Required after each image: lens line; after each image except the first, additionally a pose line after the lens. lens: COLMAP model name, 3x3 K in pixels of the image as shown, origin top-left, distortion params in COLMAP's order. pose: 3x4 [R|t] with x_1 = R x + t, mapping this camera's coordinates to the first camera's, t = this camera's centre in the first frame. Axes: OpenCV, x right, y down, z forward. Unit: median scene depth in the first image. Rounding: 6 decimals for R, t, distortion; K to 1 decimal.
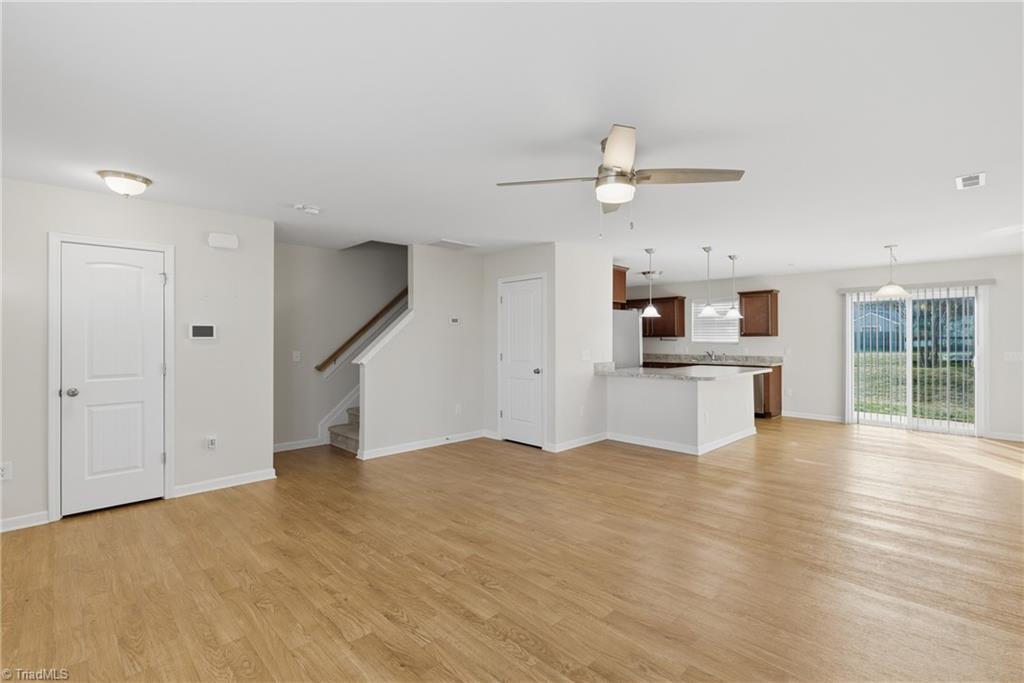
lens RADIAL K [[474.3, 0, 491.8], [0, 474.3, 336.1], [0, 0, 1]] dist [-0.021757, 0.000273]
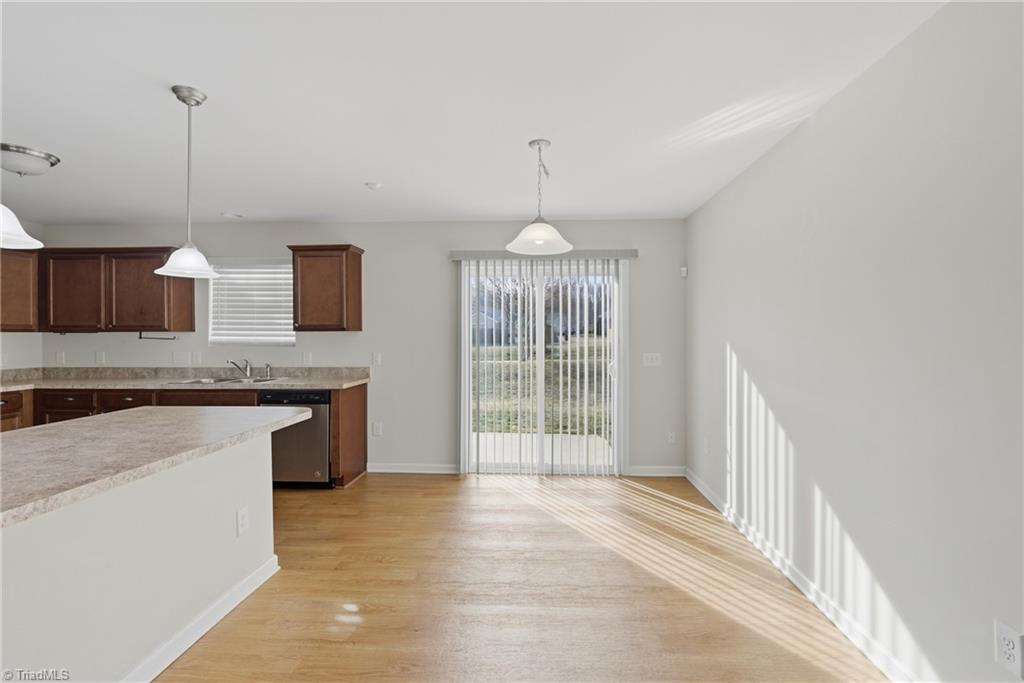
lens RADIAL K [[435.3, 0, 517.2], [0, 435.3, 328.4], [0, 0, 1]] dist [-0.000002, -0.000078]
pose [[0.729609, 0.003107, 0.683858, 0.440703], [-0.002832, 0.999995, -0.001521, -0.002780], [-0.683859, -0.000827, 0.729614, 0.560849]]
